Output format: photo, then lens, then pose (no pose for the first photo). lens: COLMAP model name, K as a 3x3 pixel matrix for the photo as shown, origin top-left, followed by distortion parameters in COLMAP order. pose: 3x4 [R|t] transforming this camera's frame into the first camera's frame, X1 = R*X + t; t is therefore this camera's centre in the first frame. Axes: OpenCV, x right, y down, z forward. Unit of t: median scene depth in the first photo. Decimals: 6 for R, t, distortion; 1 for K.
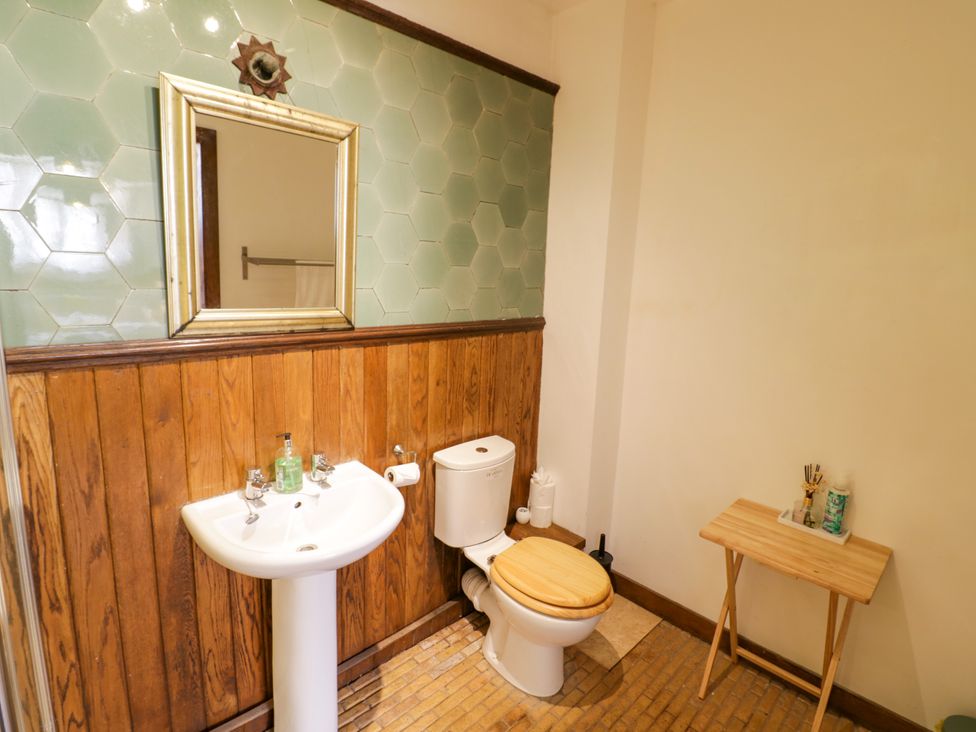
lens RADIAL K [[508.7, 0, 488.9], [0, 508.7, 357.1], [0, 0, 1]] dist [0.002955, -0.013475]
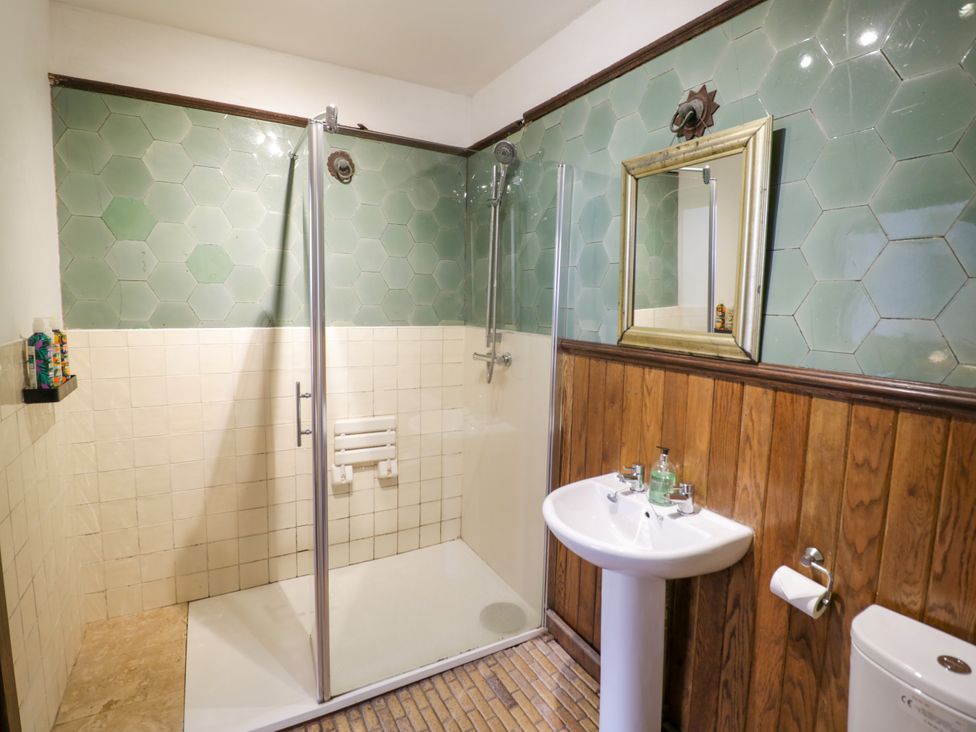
lens RADIAL K [[506.3, 0, 487.2], [0, 506.3, 356.9], [0, 0, 1]] dist [0.000060, -0.014426]
pose [[-0.256628, 0.063464, -0.964424, 0.634705], [-0.194902, 0.973945, 0.115953, -0.076007], [0.946655, 0.217725, -0.237573, 0.784687]]
